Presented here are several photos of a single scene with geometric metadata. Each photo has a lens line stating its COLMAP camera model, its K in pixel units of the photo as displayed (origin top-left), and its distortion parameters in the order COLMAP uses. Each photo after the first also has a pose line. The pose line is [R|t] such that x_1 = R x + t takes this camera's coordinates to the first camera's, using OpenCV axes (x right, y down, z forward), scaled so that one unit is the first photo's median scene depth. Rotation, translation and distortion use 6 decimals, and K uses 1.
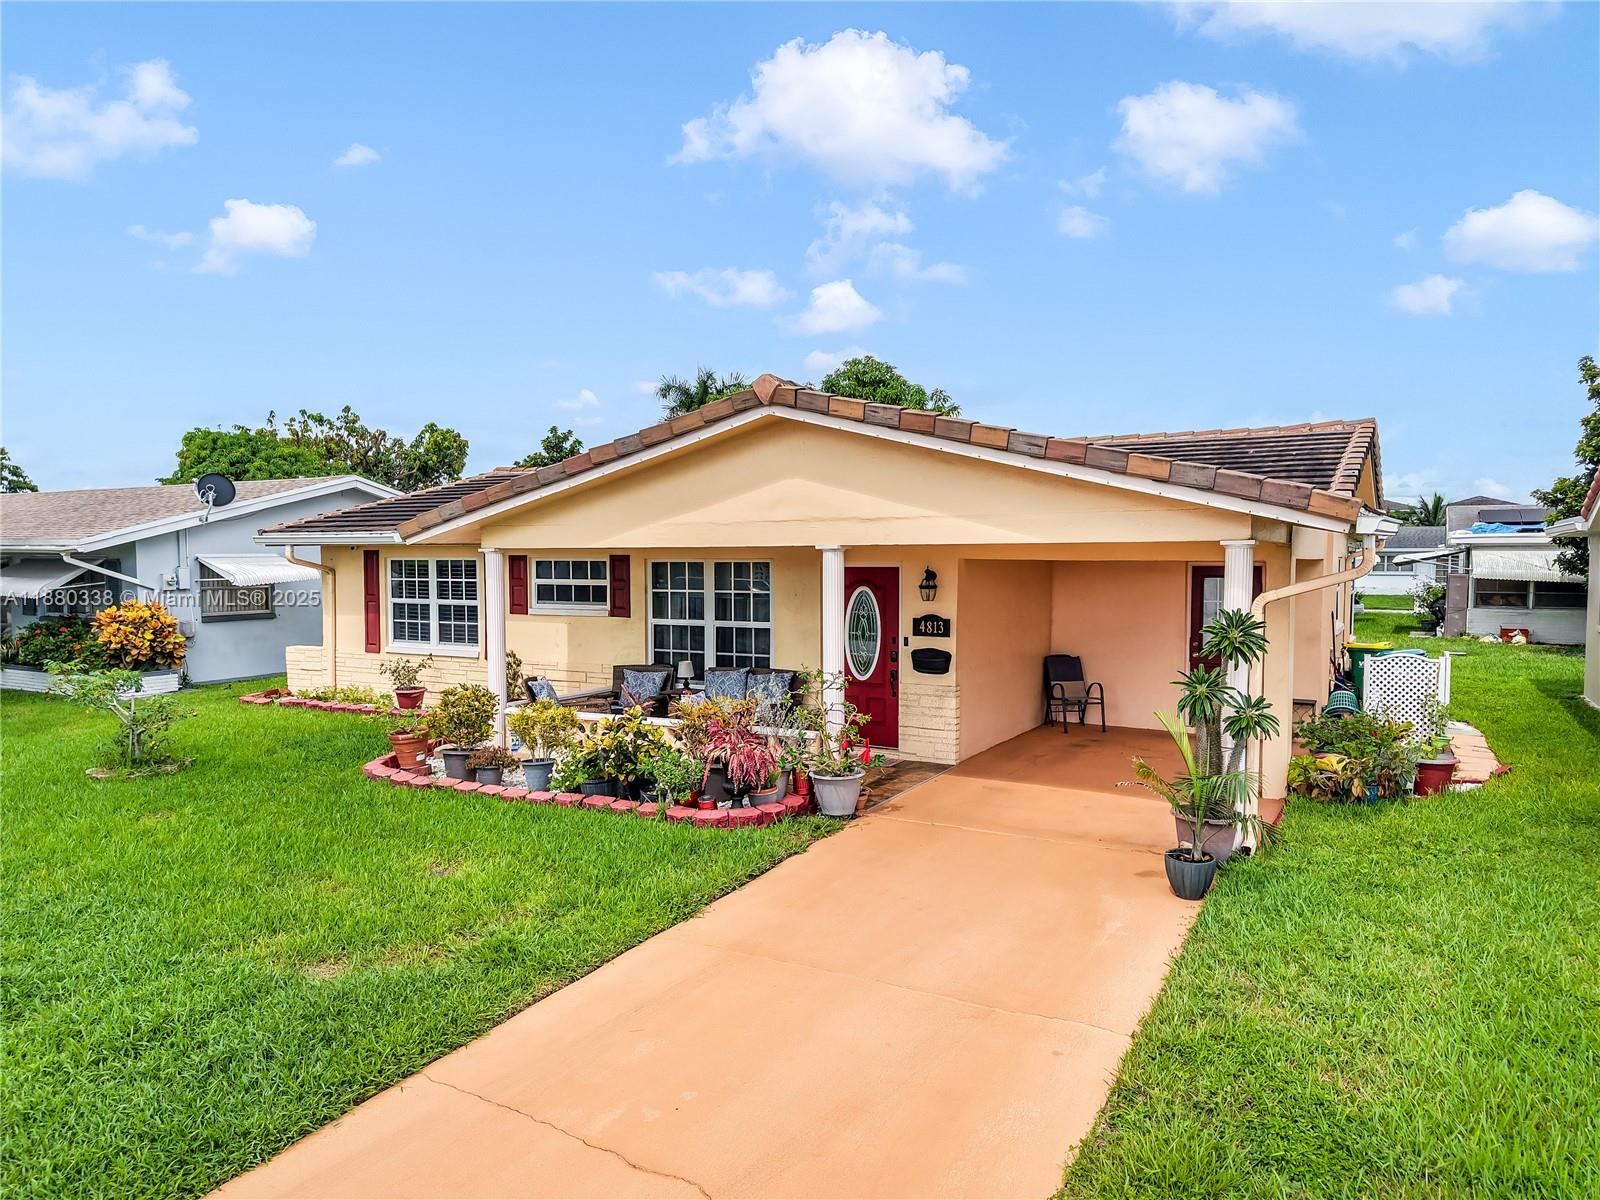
lens RADIAL K [[1113.8, 0, 770.1], [0, 1113.8, 637.0], [0, 0, 1]] dist [0.040136, -0.000737]
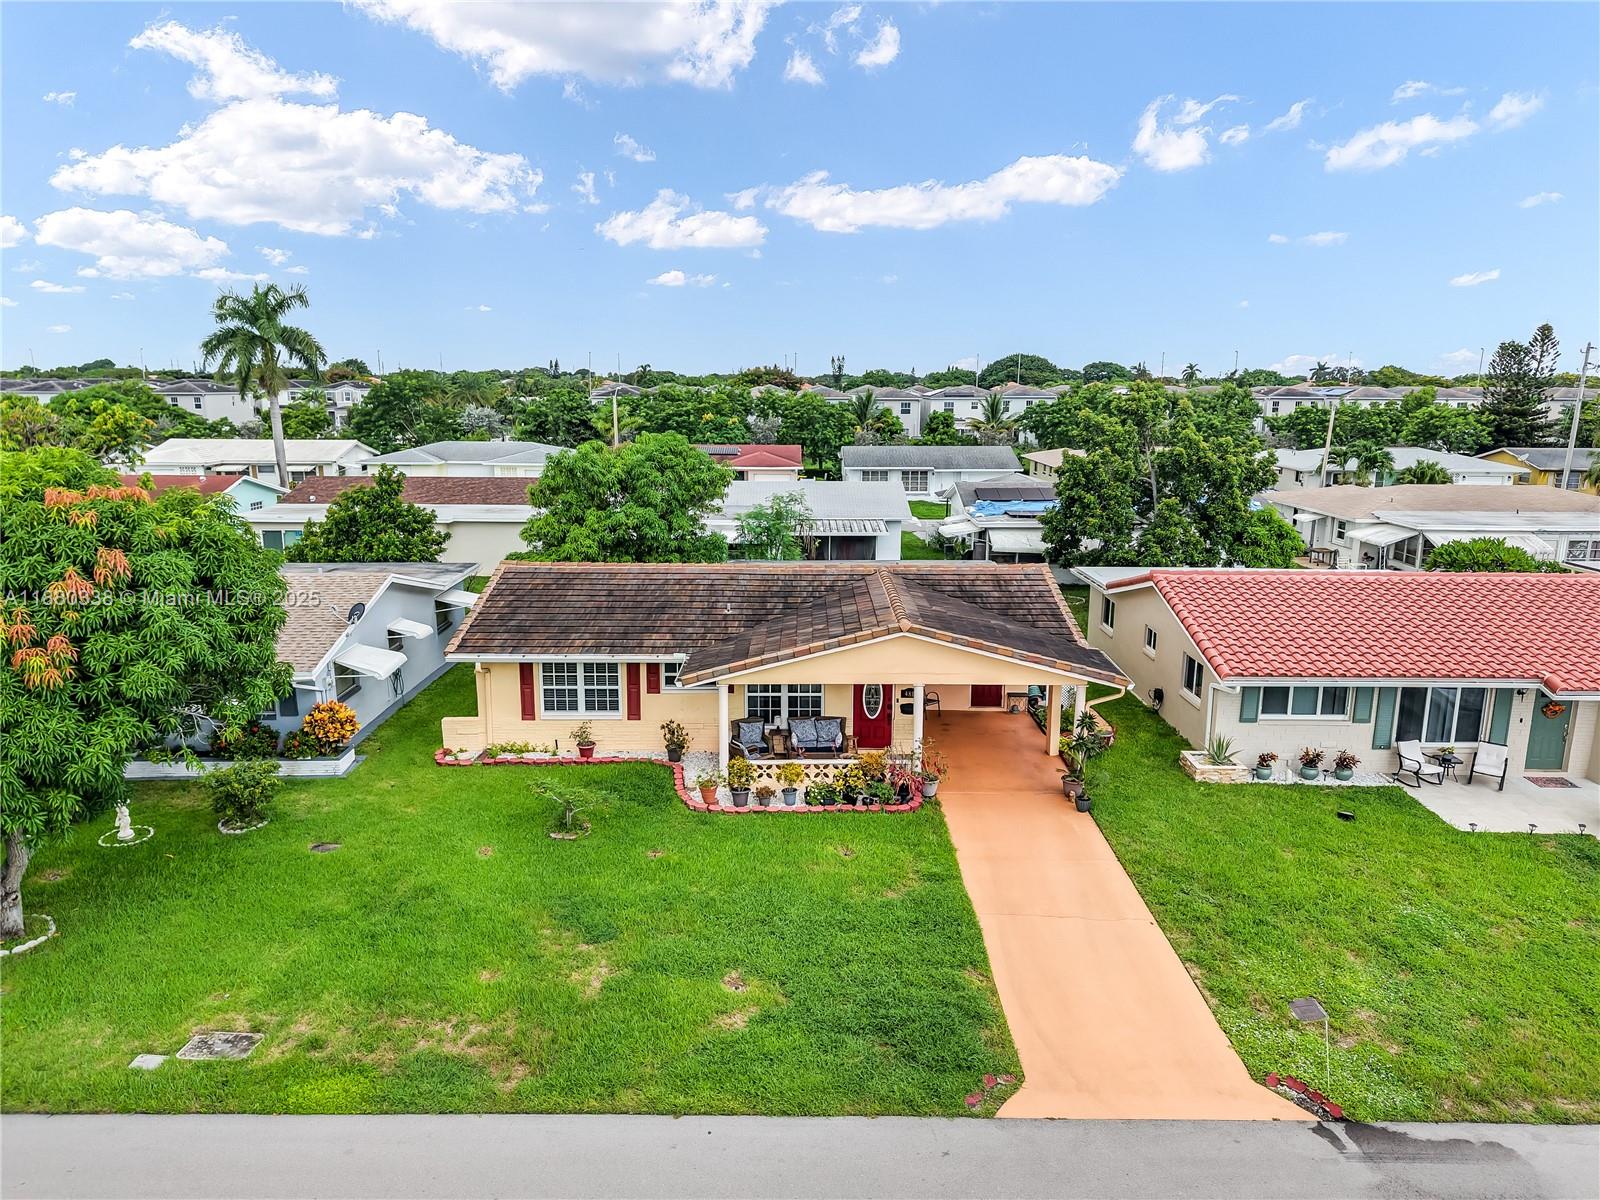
lens RADIAL K [[1153.7, 0, 798.3], [0, 1153.7, 605.4], [0, 0, 1]] dist [0.042313, -0.001435]
pose [[0.861104, -0.099012, 0.498696, -1.018037], [0.034228, 0.989919, 0.137438, -0.440167], [-0.507276, -0.101279, 0.855812, -0.700682]]
